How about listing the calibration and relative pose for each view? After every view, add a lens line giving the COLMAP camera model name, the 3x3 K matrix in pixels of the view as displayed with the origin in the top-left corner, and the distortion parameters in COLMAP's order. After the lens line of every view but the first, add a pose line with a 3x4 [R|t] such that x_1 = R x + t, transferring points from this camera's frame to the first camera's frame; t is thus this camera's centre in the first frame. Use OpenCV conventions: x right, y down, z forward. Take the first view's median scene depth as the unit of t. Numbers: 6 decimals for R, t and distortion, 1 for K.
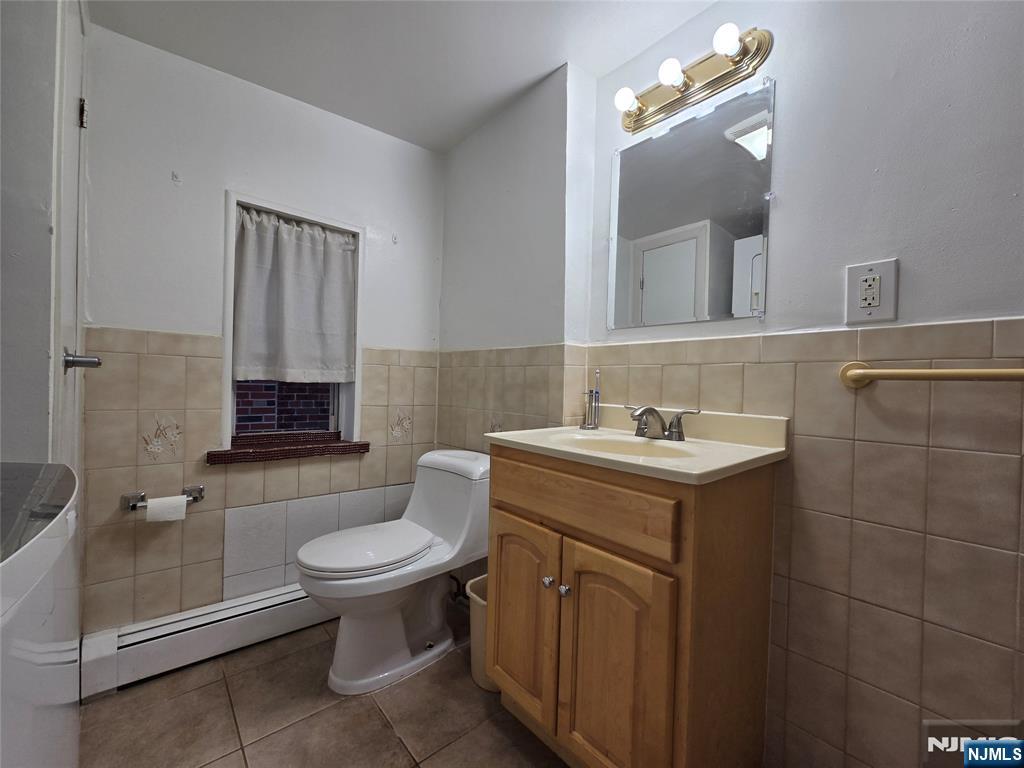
lens RADIAL K [[423.7, 0, 517.4], [0, 423.7, 387.3], [0, 0, 1]] dist [0.000493, 0.000072]
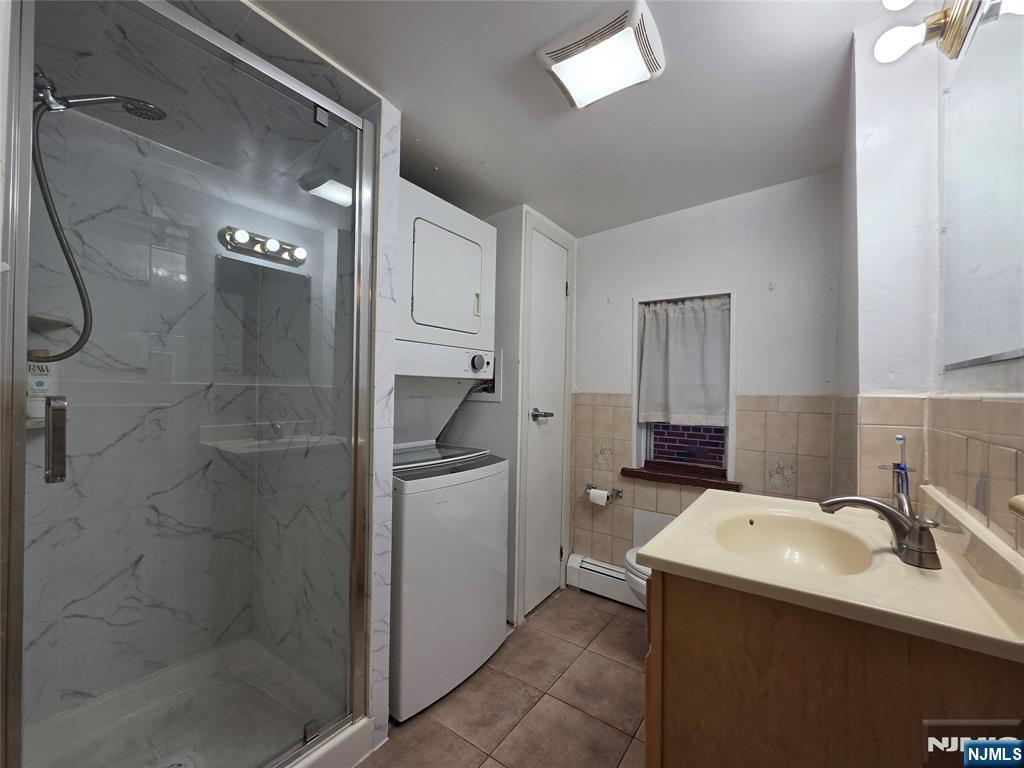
lens RADIAL K [[423.7, 0, 517.4], [0, 423.7, 387.3], [0, 0, 1]] dist [0.000493, 0.000072]
pose [[0.236060, -0.029747, -0.971283, 0.687066], [-0.020226, 0.999164, -0.035516, -0.078513], [0.971528, 0.028029, 0.235261, 0.240675]]
